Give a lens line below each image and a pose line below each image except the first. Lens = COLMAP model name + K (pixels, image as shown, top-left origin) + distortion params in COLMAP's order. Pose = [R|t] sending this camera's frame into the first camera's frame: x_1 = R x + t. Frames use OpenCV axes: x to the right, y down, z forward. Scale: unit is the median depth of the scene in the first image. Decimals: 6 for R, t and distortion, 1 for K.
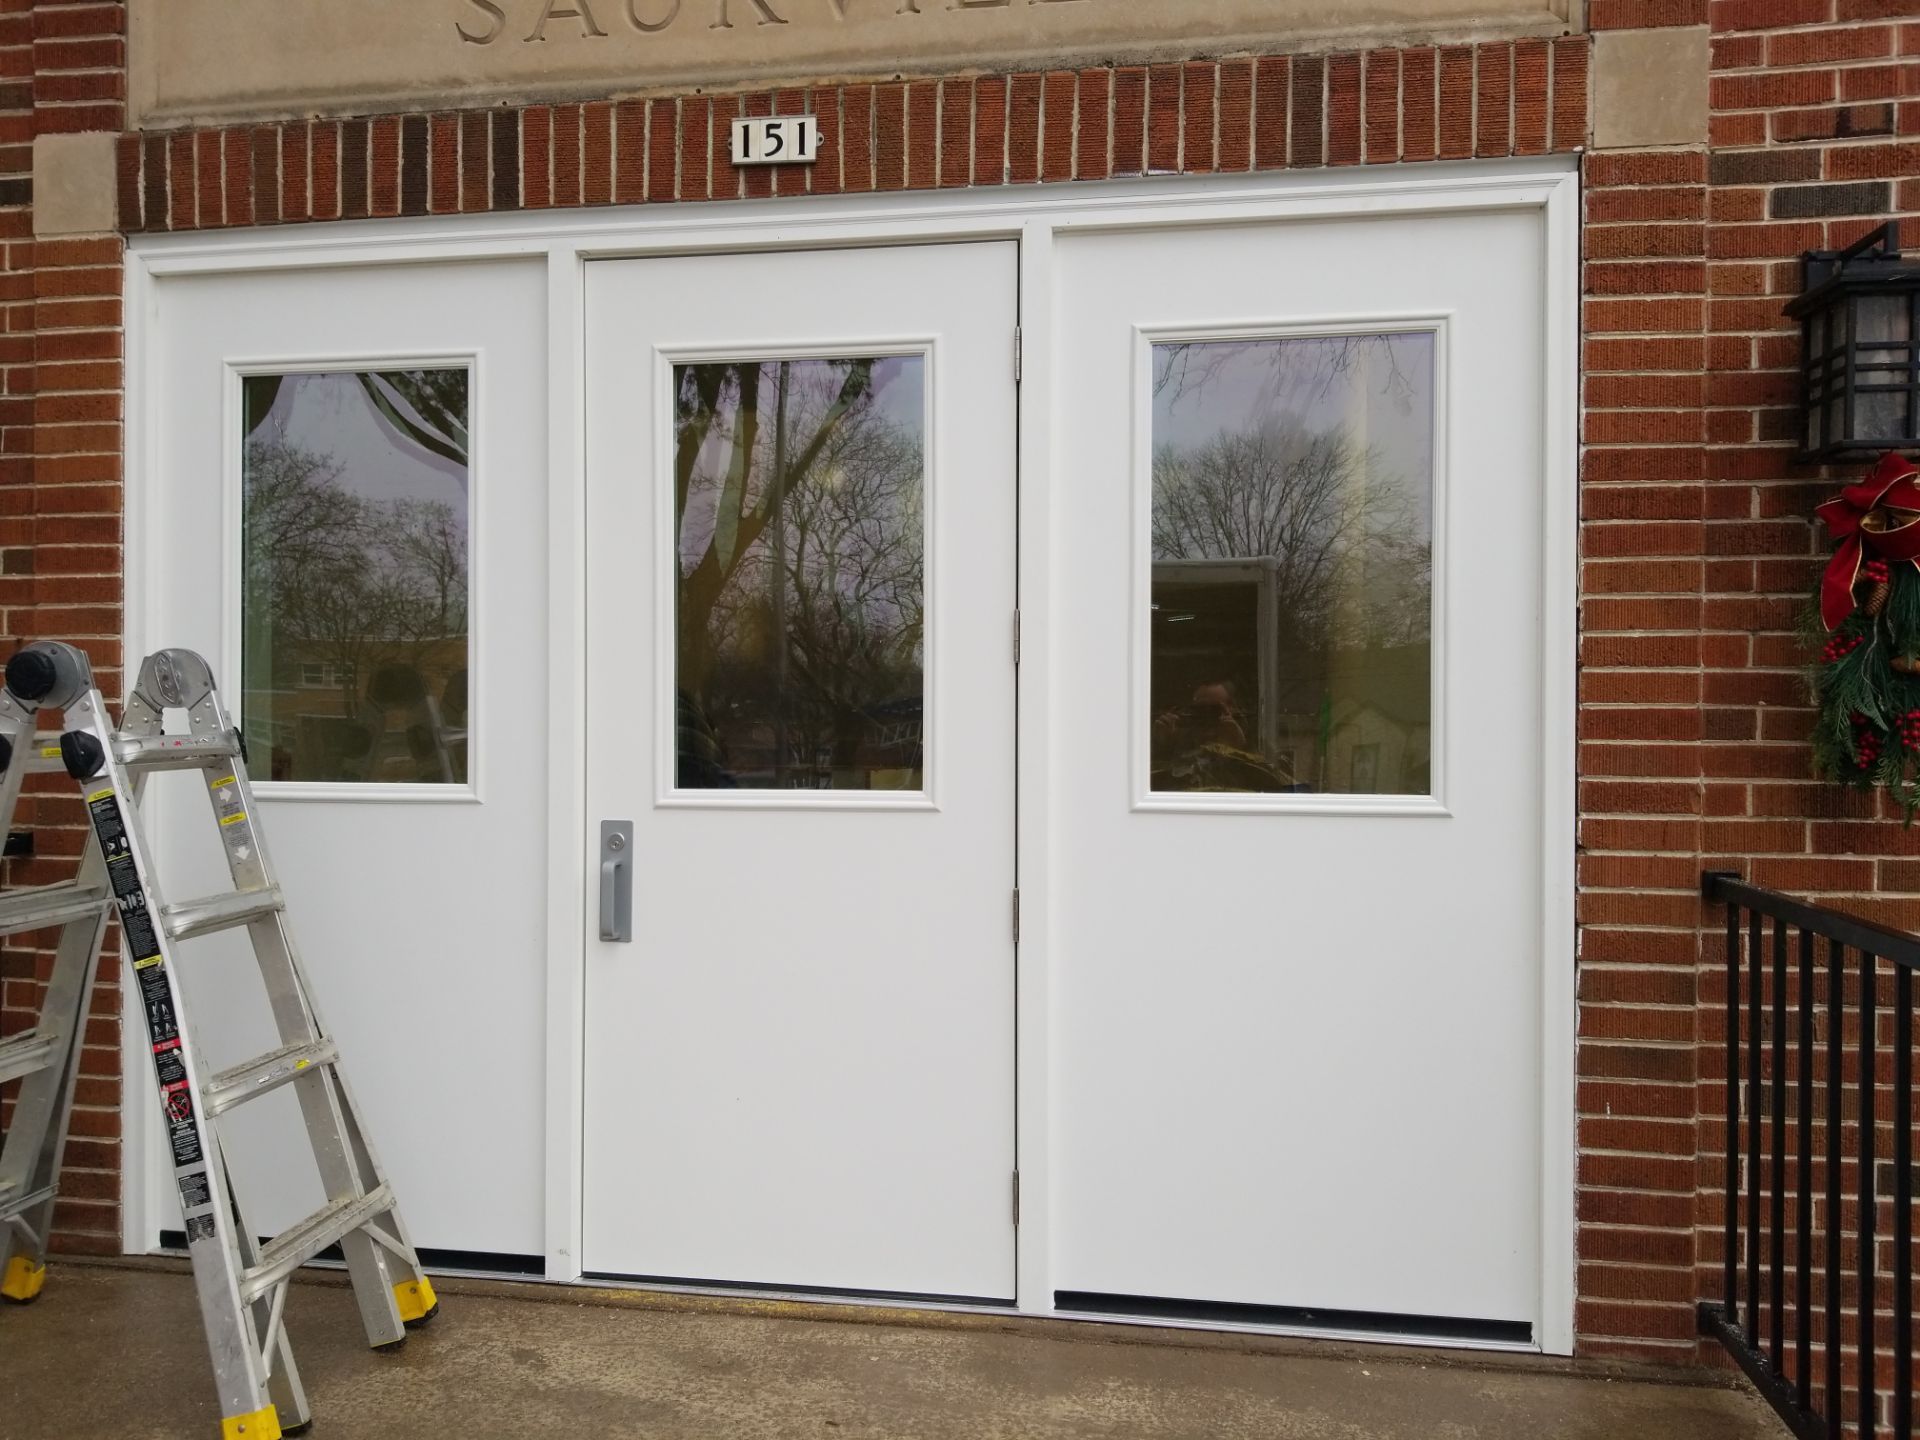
lens RADIAL K [[1486.6, 0, 932.9], [0, 1486.6, 727.3], [0, 0, 1]] dist [0.023816, -0.039883]
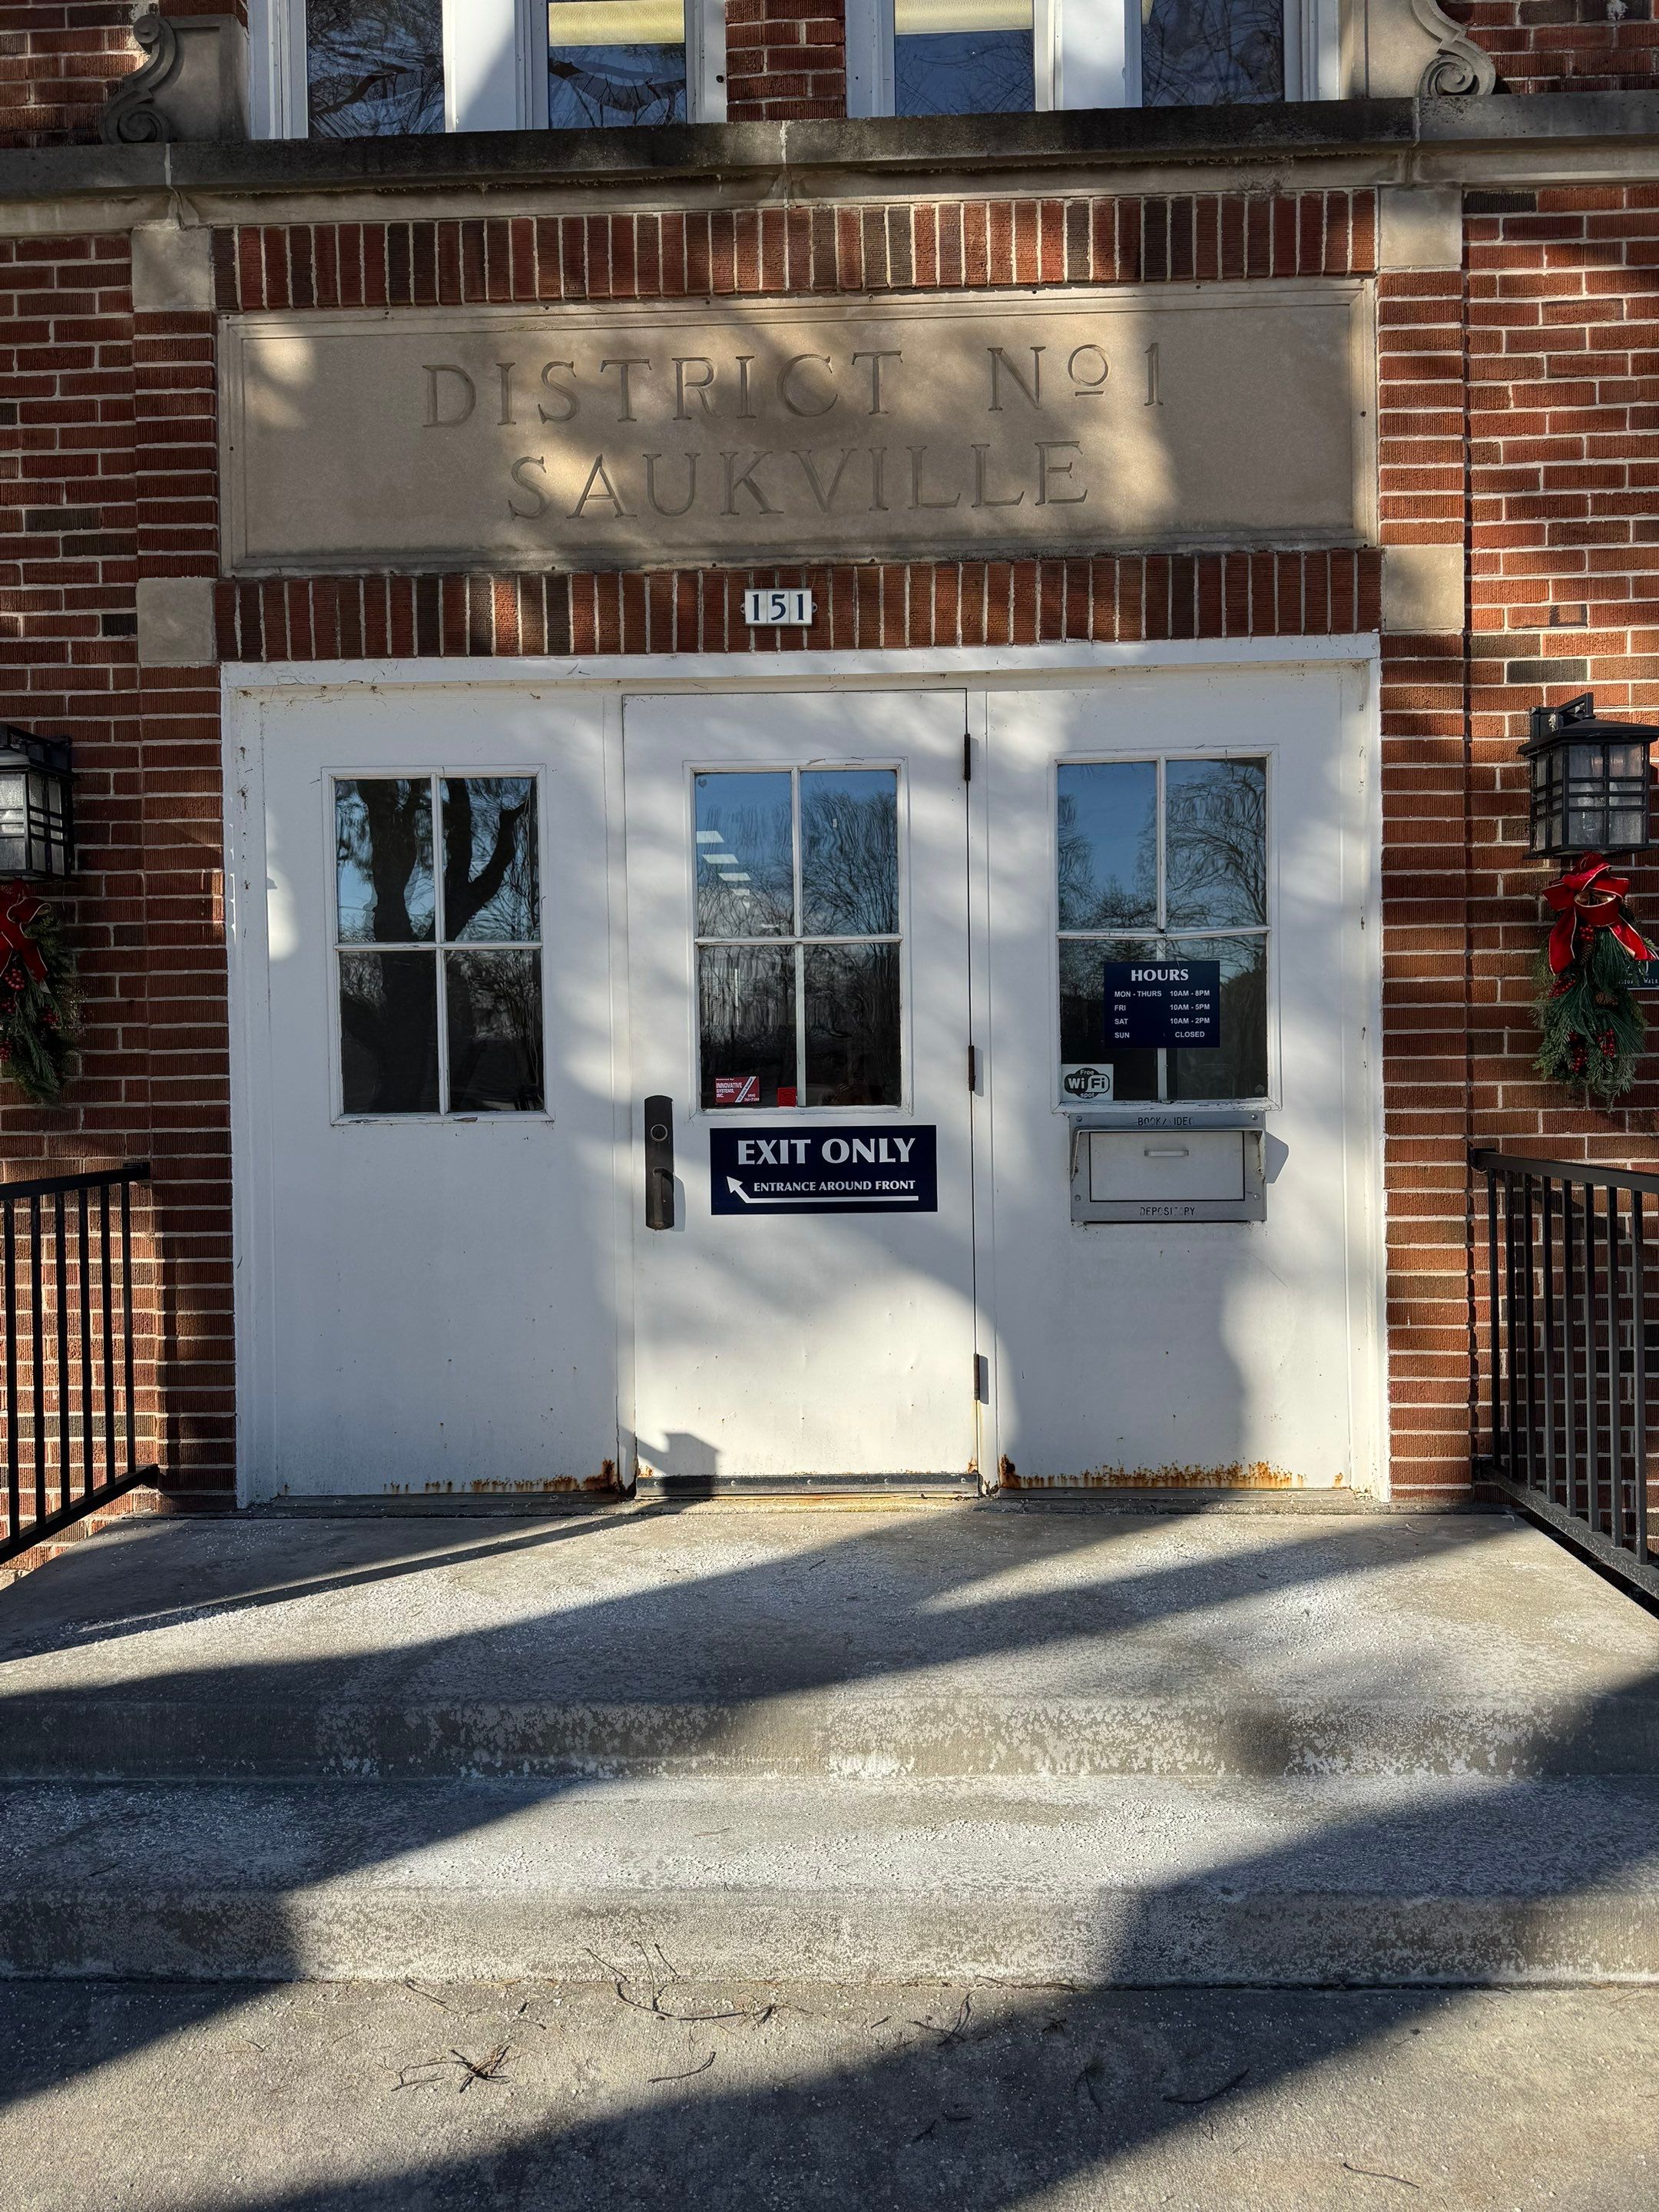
lens RADIAL K [[1548.1, 0, 827.7], [0, 1548.1, 1096.2], [0, 0, 1]] dist [0.102003, -0.171617]
pose [[0.991642, -0.021396, 0.127231, -0.259834], [0.020625, 0.999760, 0.007371, 0.023402], [-0.127358, -0.004685, 0.991846, -0.373289]]
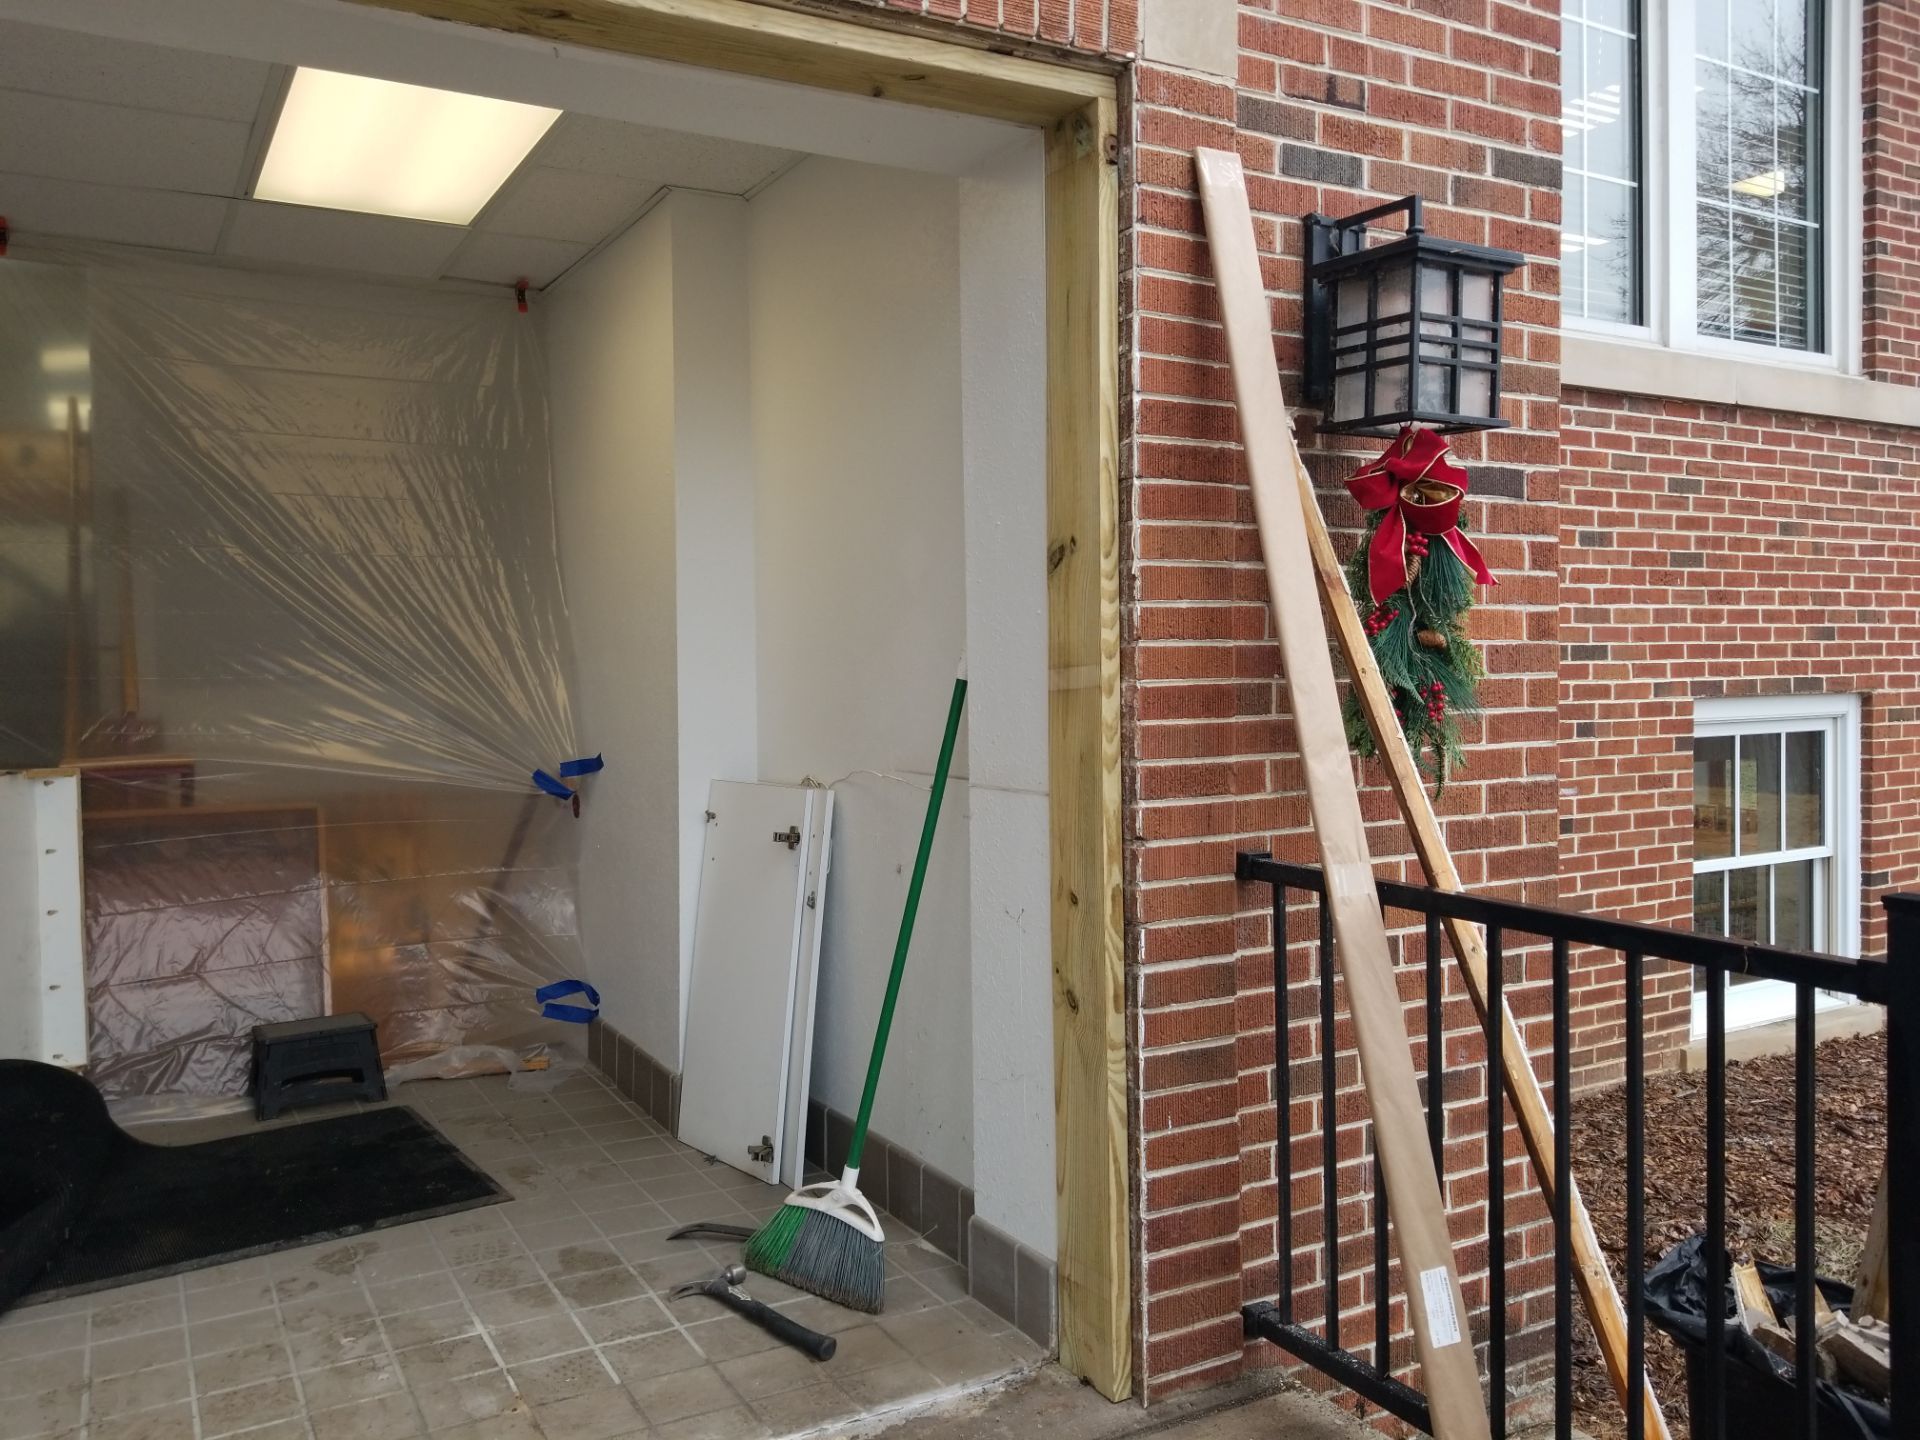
lens RADIAL K [[1481.9, 0, 937.4], [0, 1481.9, 692.3], [0, 0, 1]] dist [0.099972, -0.197722]
pose [[0.781621, -0.028708, 0.623092, -0.216654], [0.020270, 0.999582, 0.020627, -0.029200], [-0.623424, -0.003492, 0.781876, 0.363065]]
